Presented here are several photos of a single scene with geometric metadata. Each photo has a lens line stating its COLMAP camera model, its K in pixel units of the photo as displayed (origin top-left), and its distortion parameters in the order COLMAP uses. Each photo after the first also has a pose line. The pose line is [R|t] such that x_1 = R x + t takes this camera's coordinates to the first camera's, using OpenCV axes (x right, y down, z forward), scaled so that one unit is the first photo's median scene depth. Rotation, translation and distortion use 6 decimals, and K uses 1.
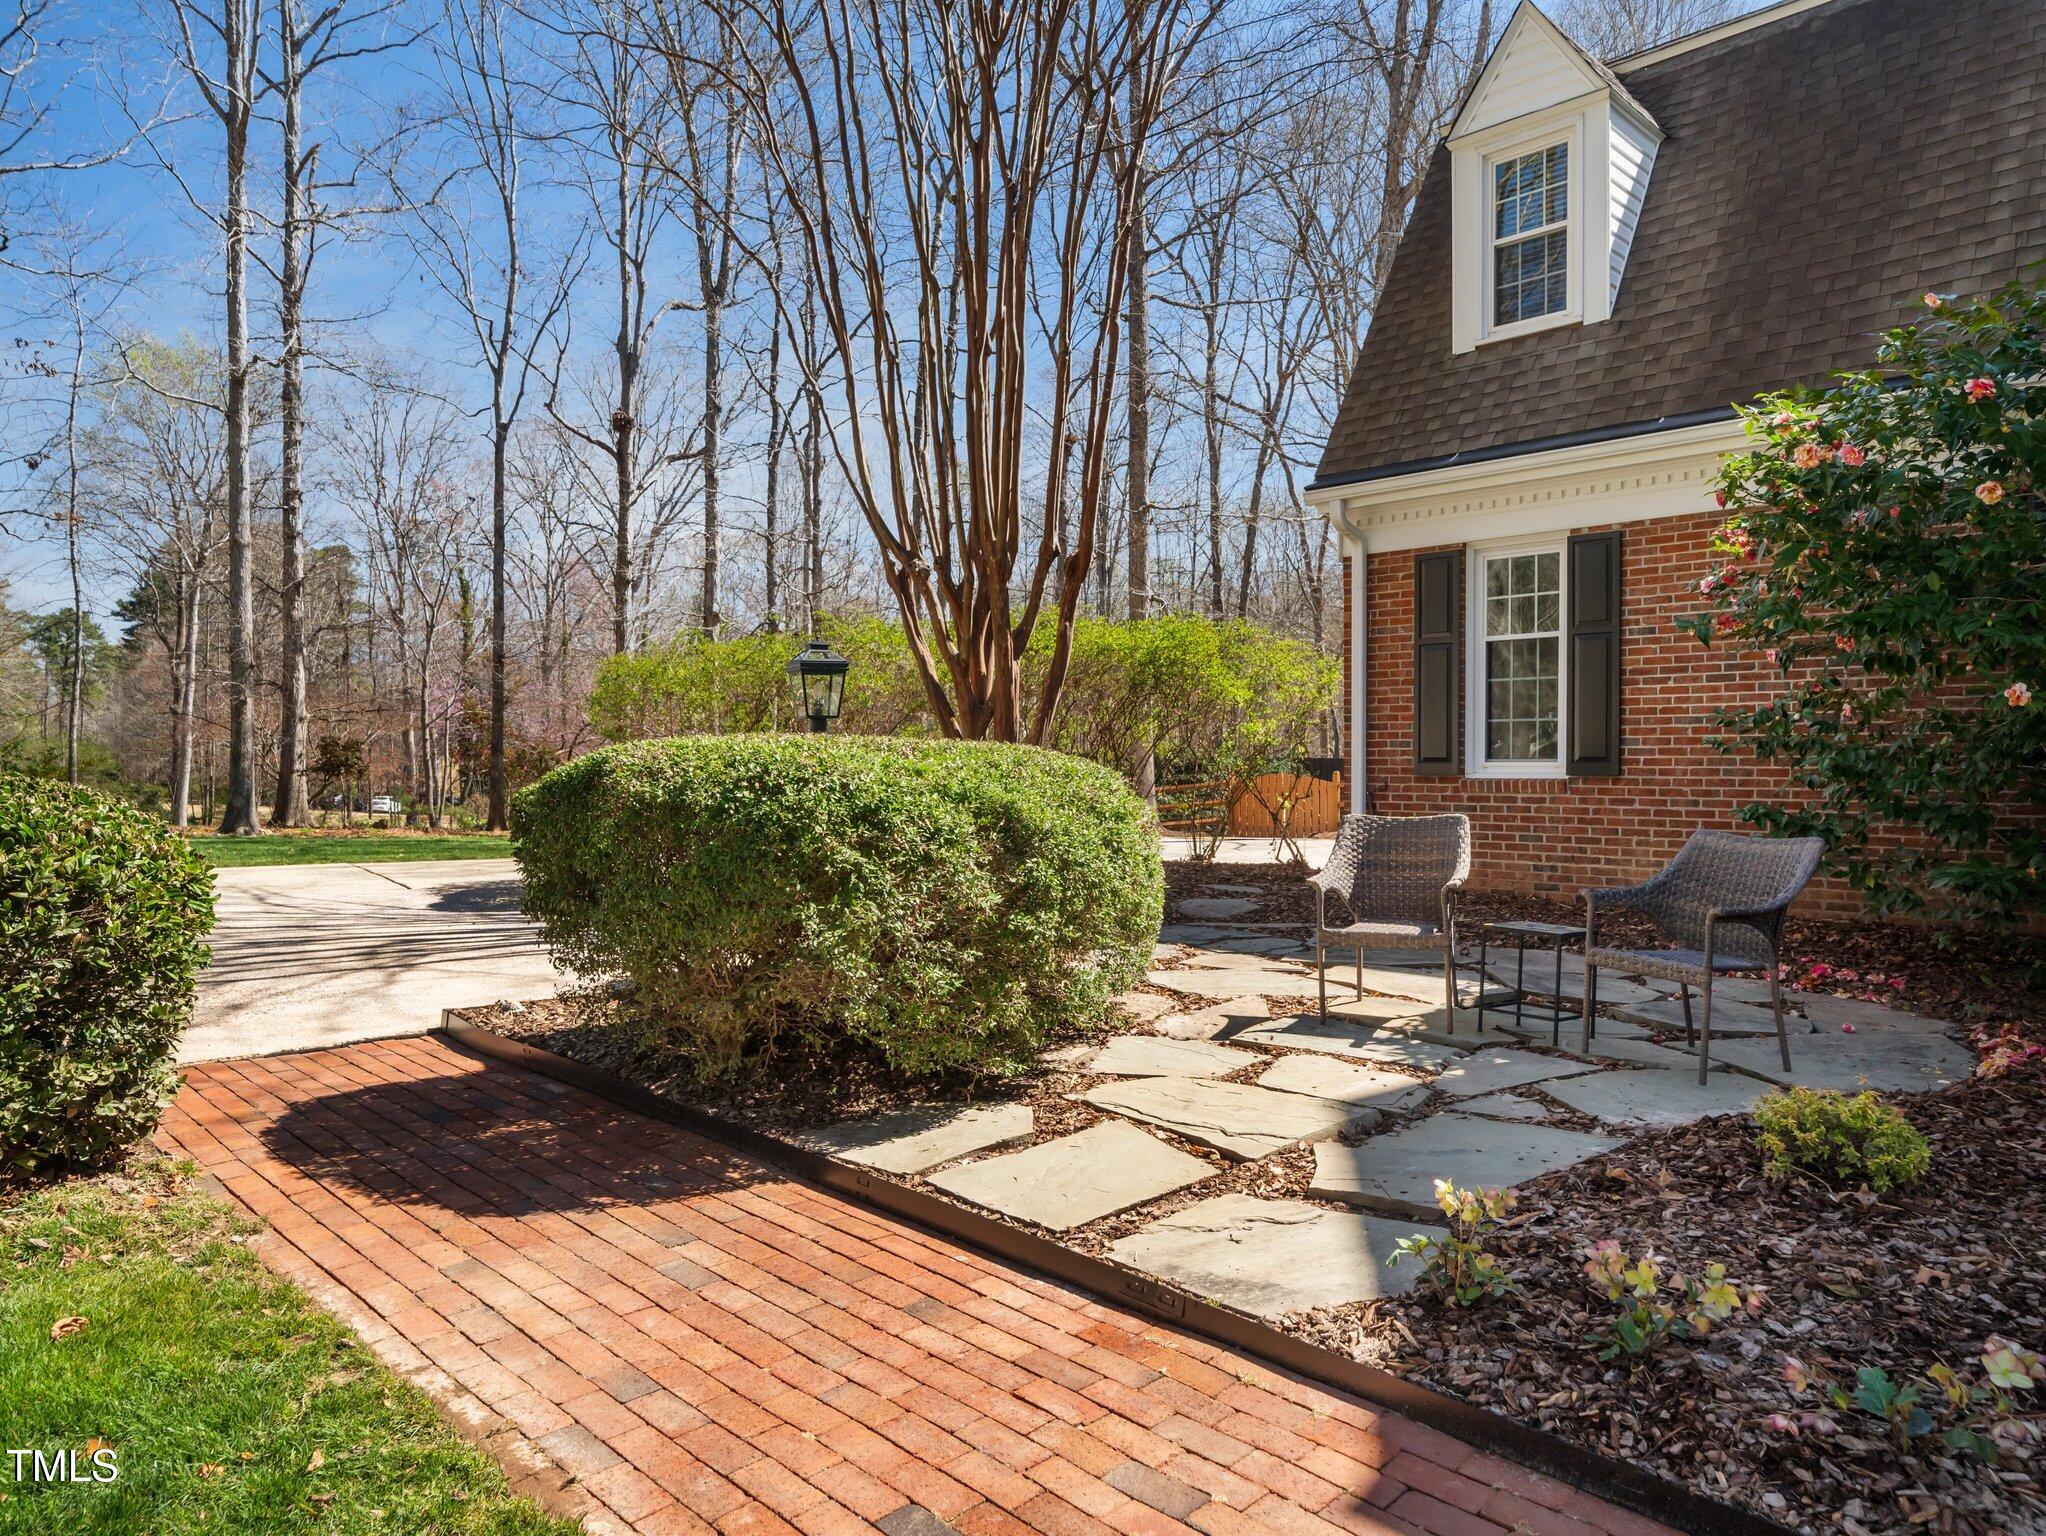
lens RADIAL K [[1327.2, 0, 1019.3], [0, 1327.2, 766.3], [0, 0, 1]] dist [-0.000545, -0.000419]
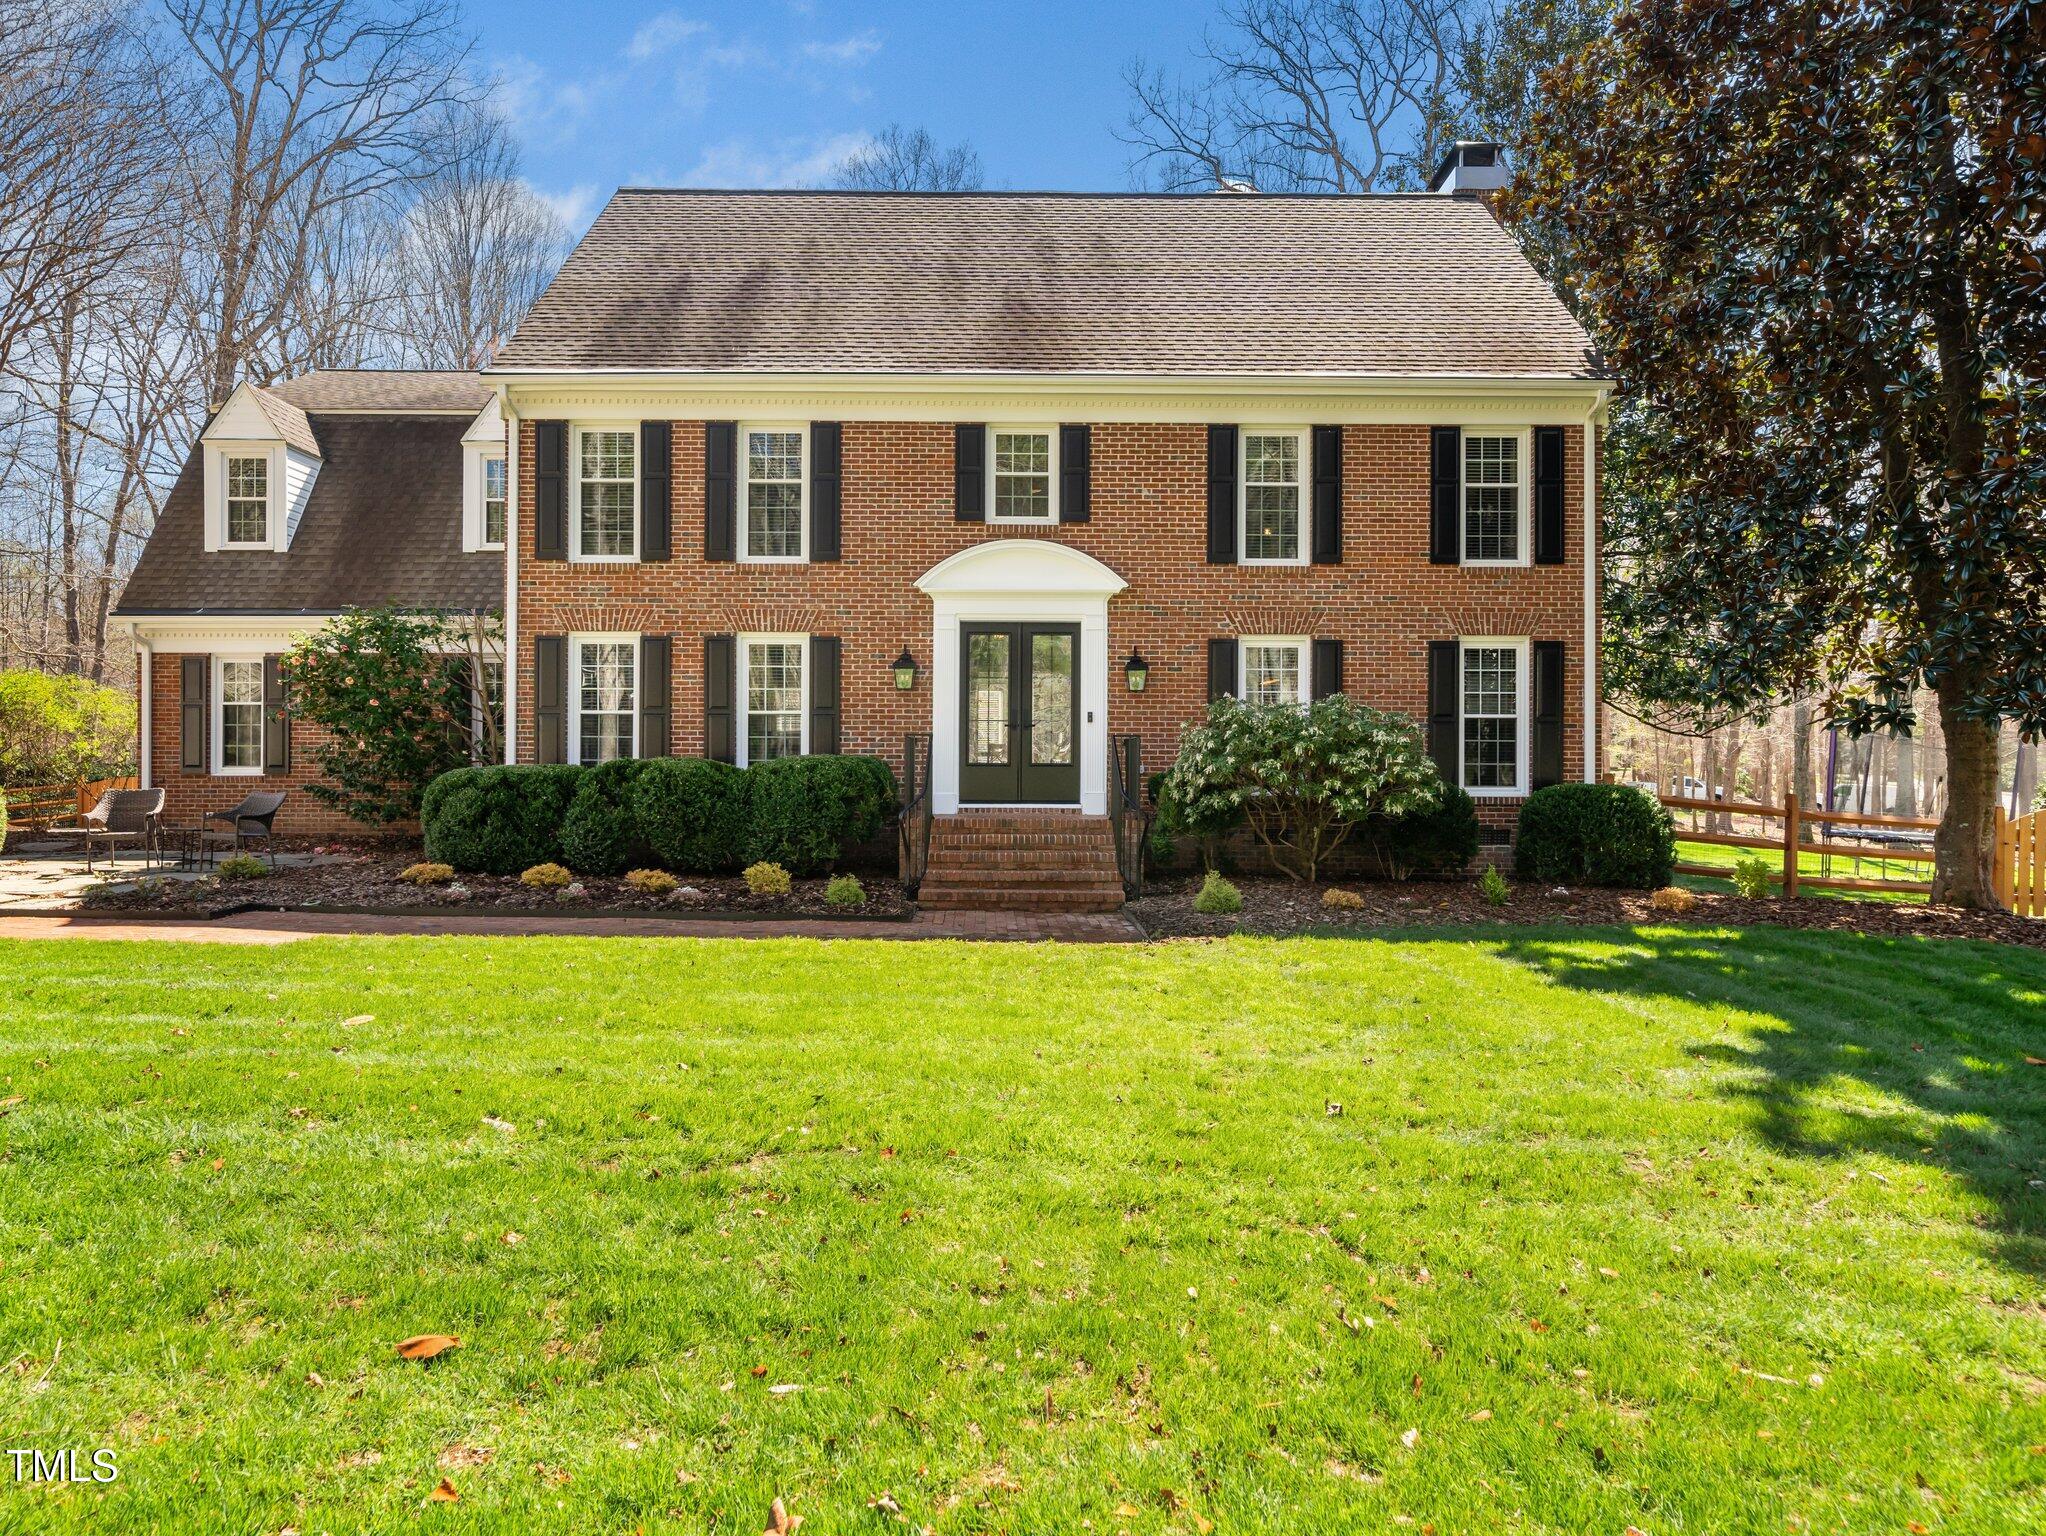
lens RADIAL K [[1289.9, 0, 1036.1], [0, 1289.9, 777.8], [0, 0, 1]] dist [-0.002637, 0.004381]
pose [[0.709032, 0.004353, 0.705162, -0.124254], [-0.003399, 0.999990, -0.002755, 0.012352], [-0.705168, -0.000444, 0.709040, -1.108913]]
